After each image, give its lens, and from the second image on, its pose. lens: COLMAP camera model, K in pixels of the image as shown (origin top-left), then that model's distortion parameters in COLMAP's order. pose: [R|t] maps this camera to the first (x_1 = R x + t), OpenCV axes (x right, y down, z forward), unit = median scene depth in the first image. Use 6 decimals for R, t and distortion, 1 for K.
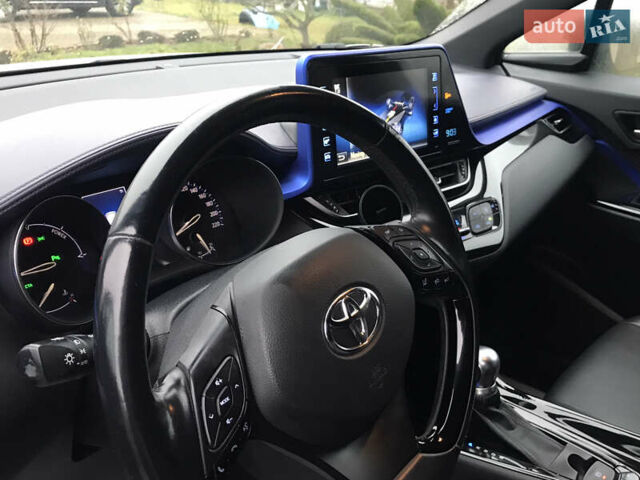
lens RADIAL K [[644.1, 0, 321.5], [0, 644.1, 227.5], [0, 0, 1]] dist [0.020283, -0.009707]
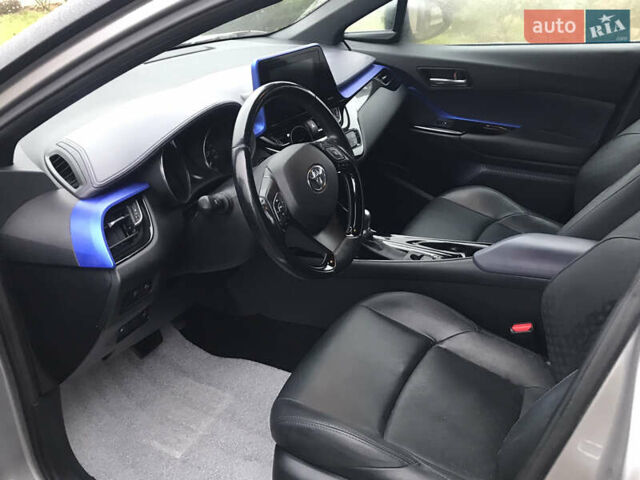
lens RADIAL K [[629.4, 0, 330.3], [0, 629.4, 238.6], [0, 0, 1]] dist [0.013200, -0.014085]
pose [[0.961050, -0.146772, 0.234183, -0.273606], [0.125142, 0.986591, 0.104774, 0.069874], [-0.246420, -0.071387, 0.966530, -0.738184]]
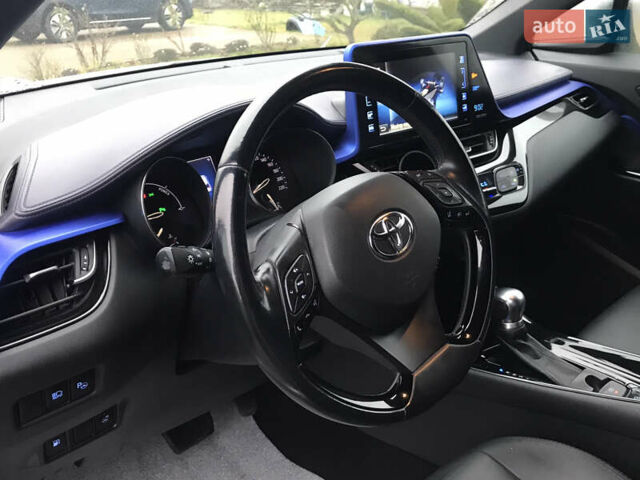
lens RADIAL K [[642.2, 0, 318.9], [0, 642.2, 227.9], [0, 0, 1]] dist [0.008726, -0.022149]
pose [[0.996036, -0.029275, -0.083993, 0.006180], [0.028856, 0.999564, -0.006203, 0.074236], [0.084138, 0.003754, 0.996447, -0.190154]]
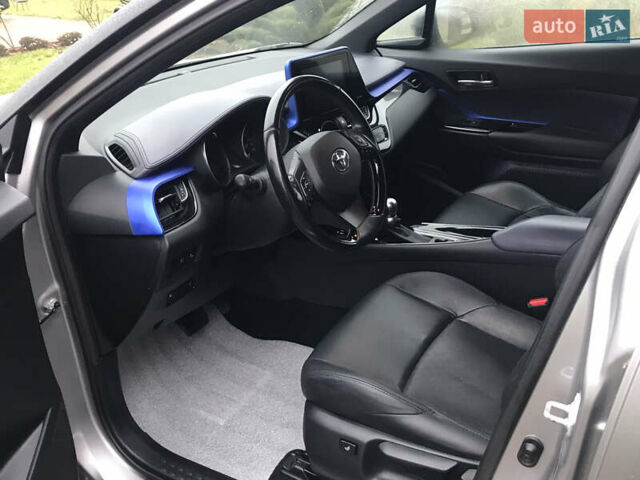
lens RADIAL K [[629.4, 0, 330.3], [0, 629.4, 238.6], [0, 0, 1]] dist [0.013200, -0.014085]
pose [[0.975284, -0.150058, 0.162183, -0.263301], [0.141634, 0.987952, 0.062376, 0.165635], [-0.169589, -0.037864, 0.984787, -0.901867]]
